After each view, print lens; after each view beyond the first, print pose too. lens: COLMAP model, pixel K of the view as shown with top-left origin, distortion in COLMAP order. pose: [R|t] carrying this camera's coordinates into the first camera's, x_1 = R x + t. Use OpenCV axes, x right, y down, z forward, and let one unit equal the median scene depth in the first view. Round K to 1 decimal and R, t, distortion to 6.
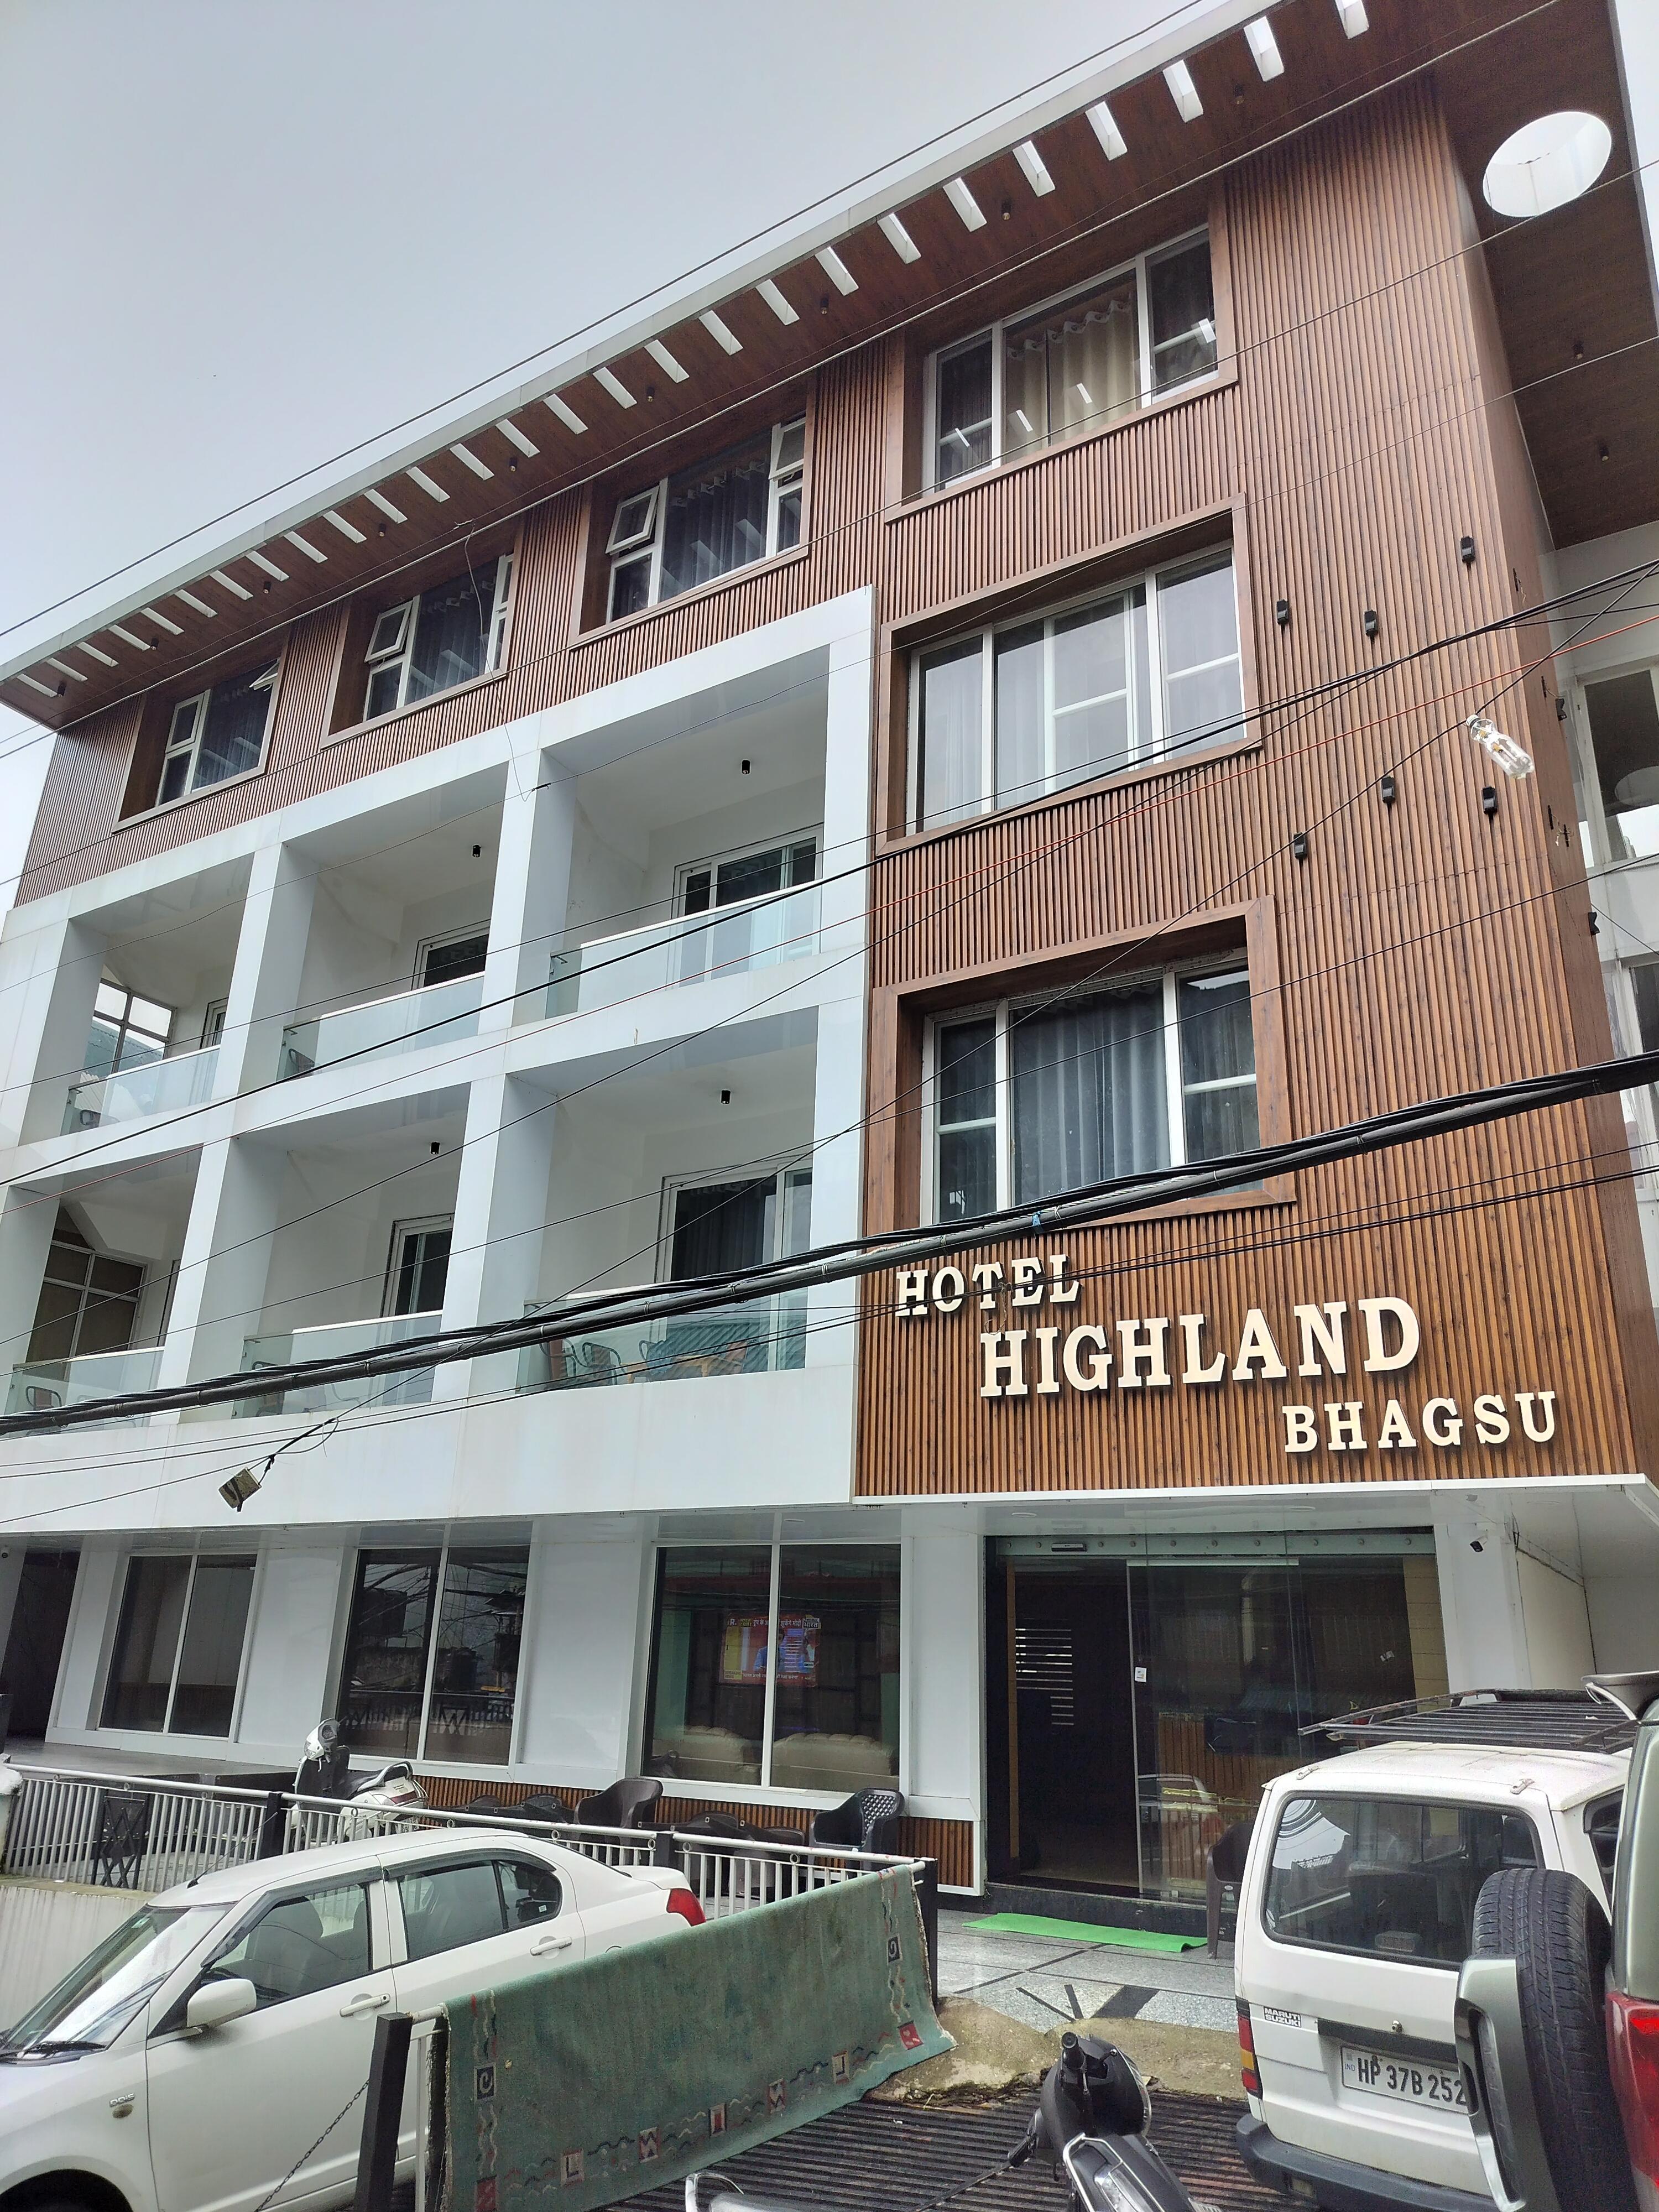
lens RADIAL K [[1515.6, 0, 829.5], [0, 1515.6, 1106.0], [0, 0, 1]] dist [0.065011, -0.042236]
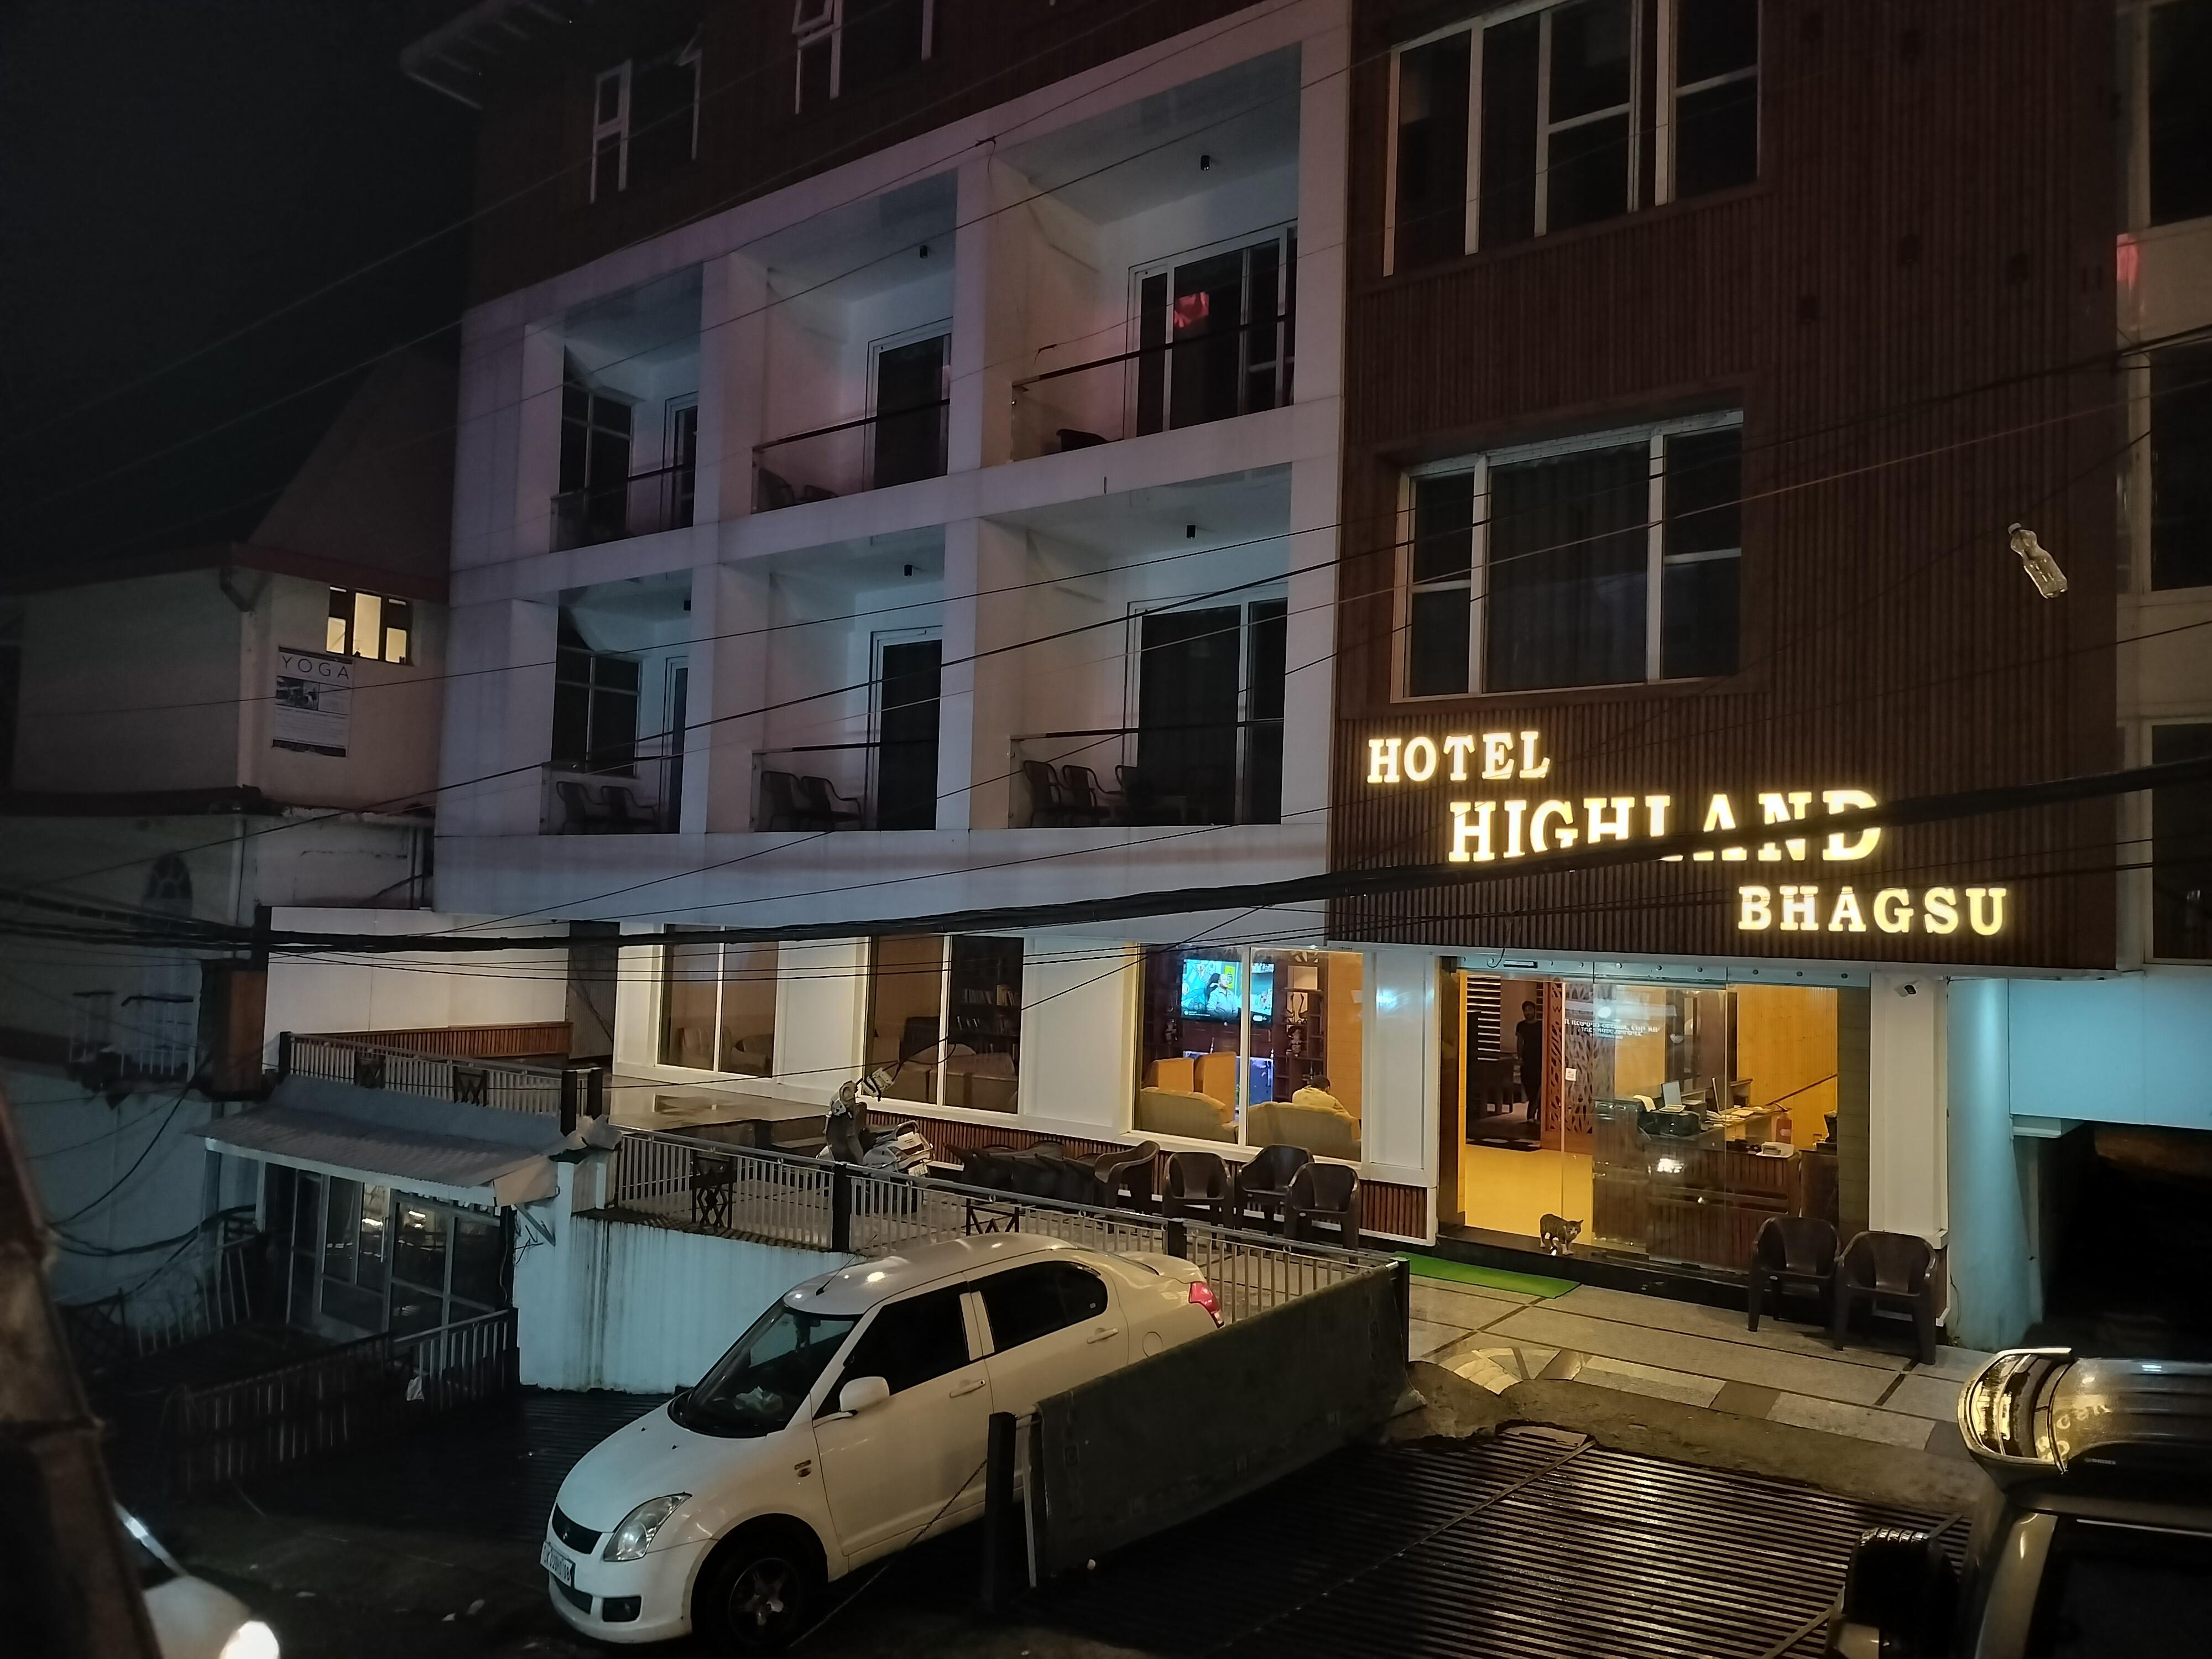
lens RADIAL K [[1515.6, 0, 1138.1], [0, 1515.6, 829.7], [0, 0, 1]] dist [0.065011, -0.042236]
pose [[0.997128, -0.006386, -0.075465, -0.042390], [0.027797, 0.957754, 0.286244, -0.152348], [0.070448, -0.287519, 0.955180, -0.046790]]
